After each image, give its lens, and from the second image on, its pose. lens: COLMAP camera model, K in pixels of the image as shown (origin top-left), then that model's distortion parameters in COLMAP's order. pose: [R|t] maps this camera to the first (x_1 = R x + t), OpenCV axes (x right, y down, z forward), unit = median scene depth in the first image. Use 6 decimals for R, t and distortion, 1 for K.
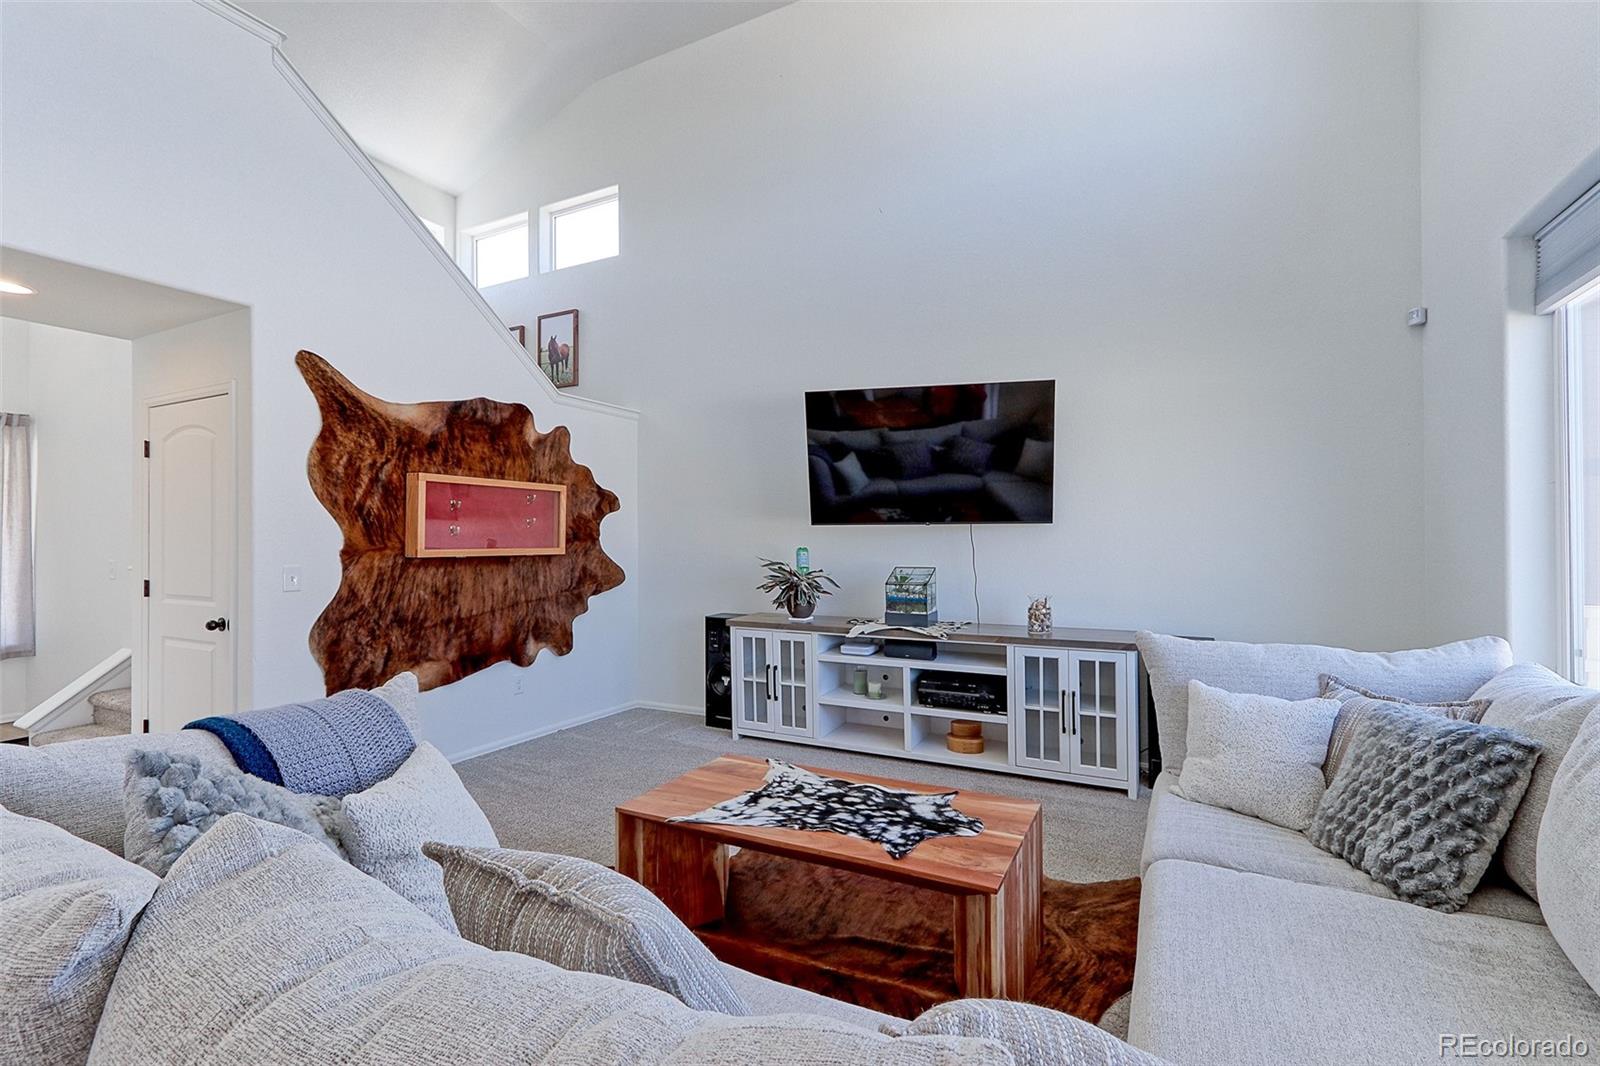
lens RADIAL K [[731.5, 0, 795.6], [0, 731.5, 532.8], [0, 0, 1]] dist [-0.001260, 0.001070]
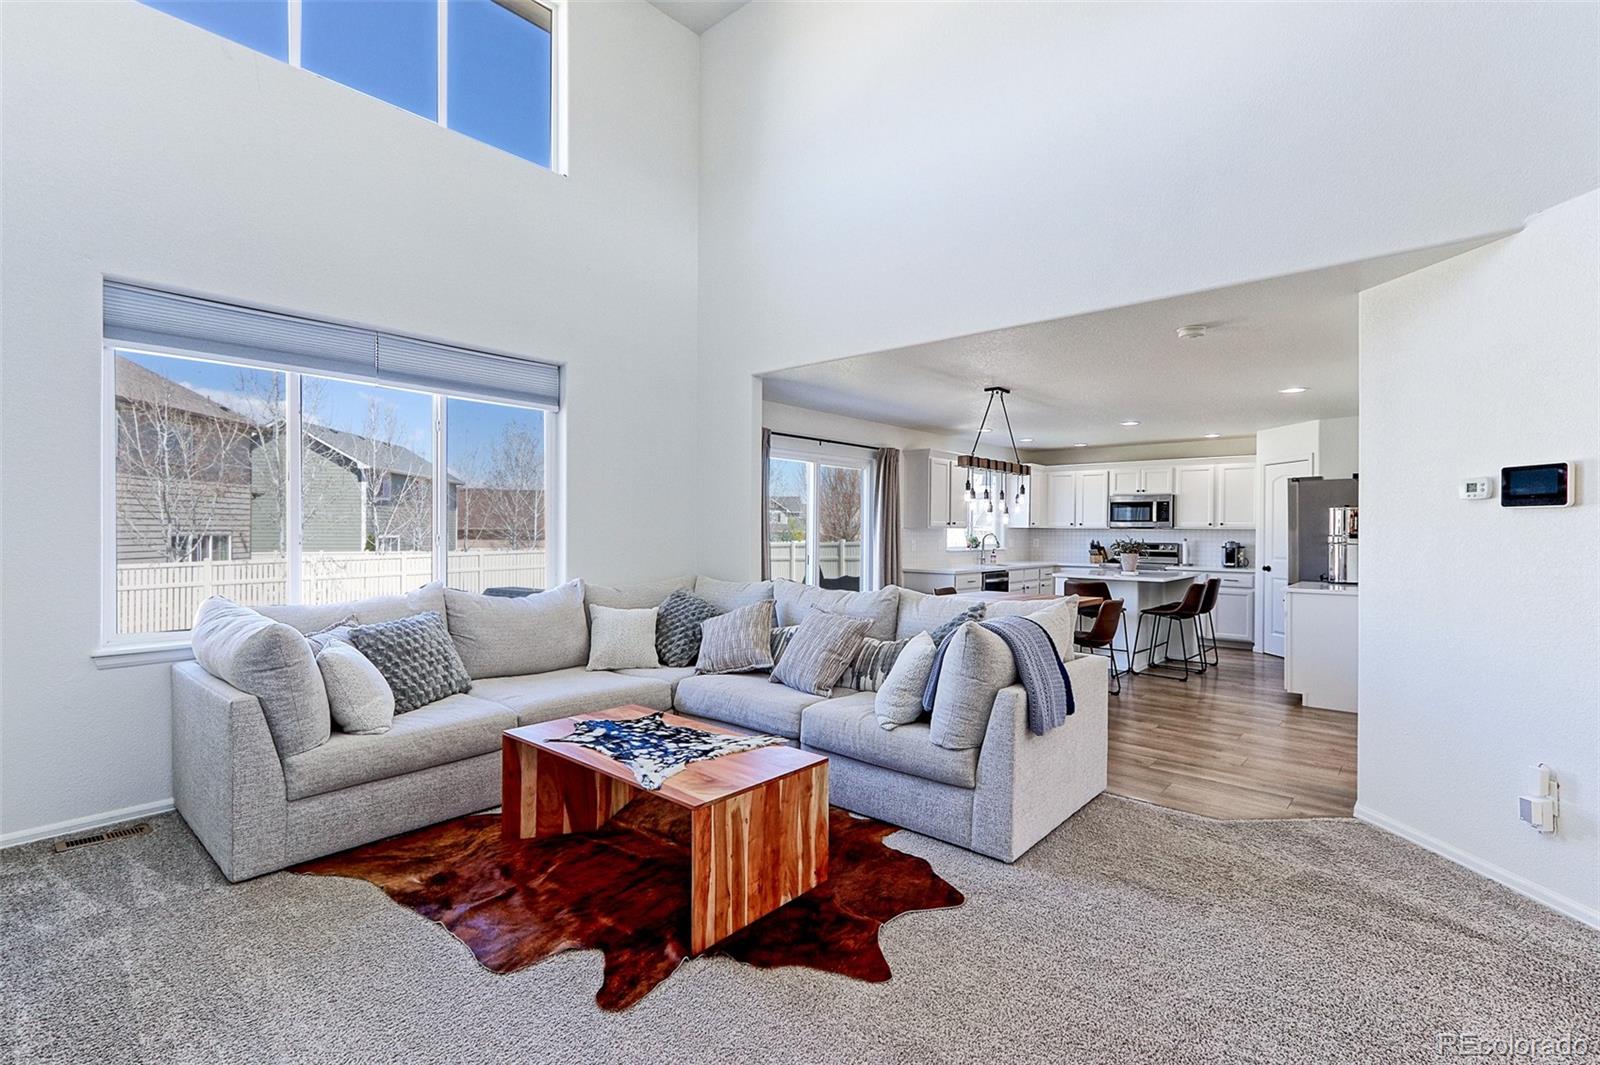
lens RADIAL K [[731.5, 0, 795.6], [0, 731.5, 532.3], [0, 0, 1]] dist [-0.001260, 0.001070]
pose [[-0.972129, -0.002762, 0.234430, -0.274811], [-0.004416, 0.999969, -0.006533, 0.015324], [-0.234405, -0.007386, -0.972111, 1.263284]]
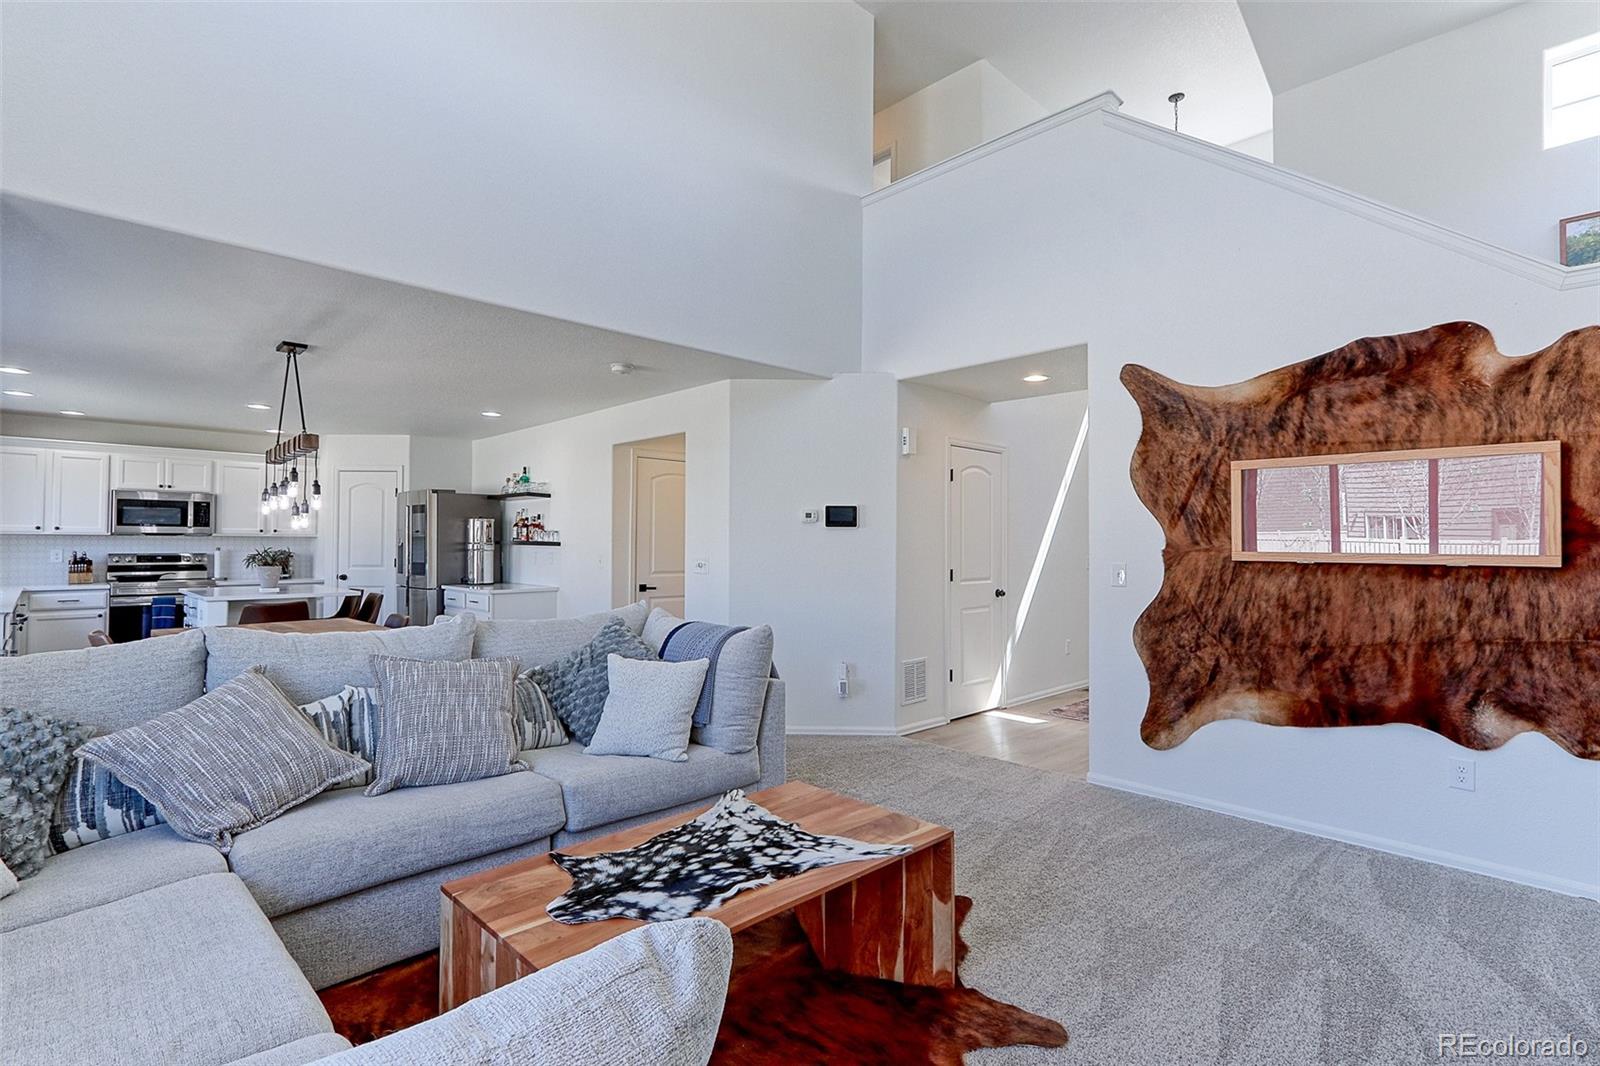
lens RADIAL K [[767.2, 0, 794.0], [0, 767.2, 532.0], [0, 0, 1]] dist [0.002854, 0.001079]
pose [[-0.310021, -0.012648, -0.950646, 0.503977], [0.004993, 0.999876, -0.014932, 0.011541], [0.950717, -0.009376, -0.309919, 0.799688]]
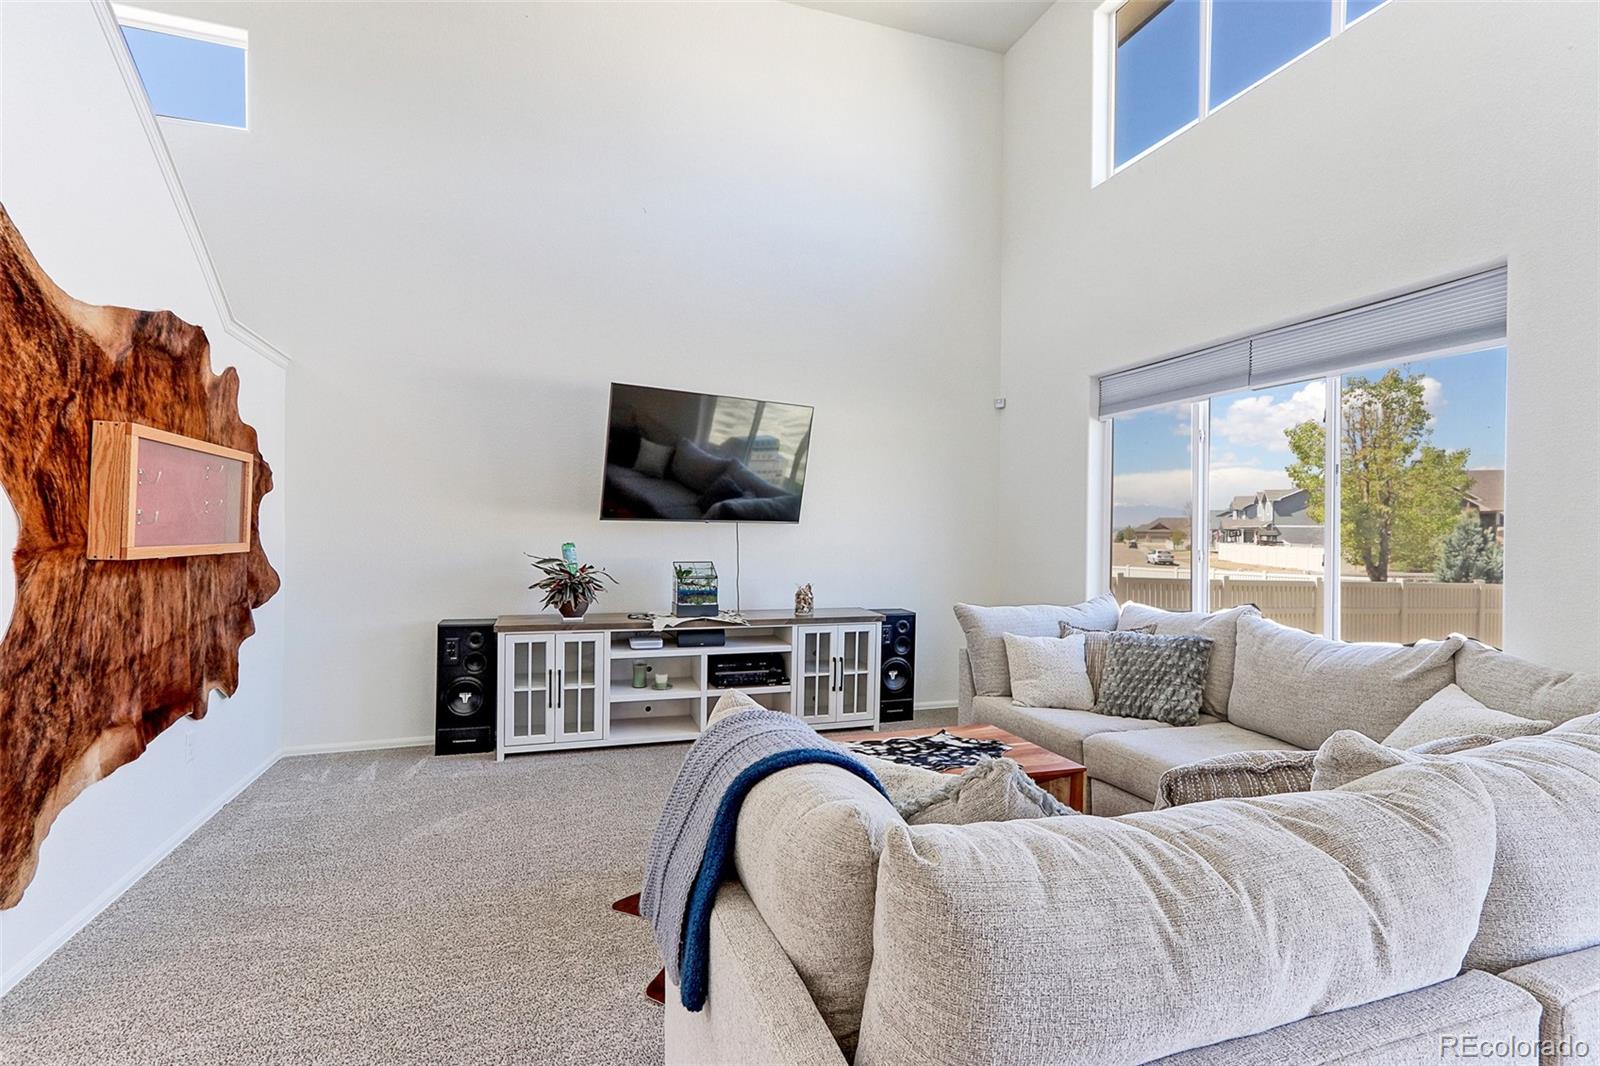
lens RADIAL K [[740.1, 0, 790.9], [0, 740.1, 535.3], [0, 0, 1]] dist [-0.001050, 0.001126]
pose [[0.693364, 0.008371, 0.720539, -0.584763], [-0.020520, 0.999756, 0.008132, -0.003751], [-0.720295, -0.020424, 0.693367, 0.165610]]
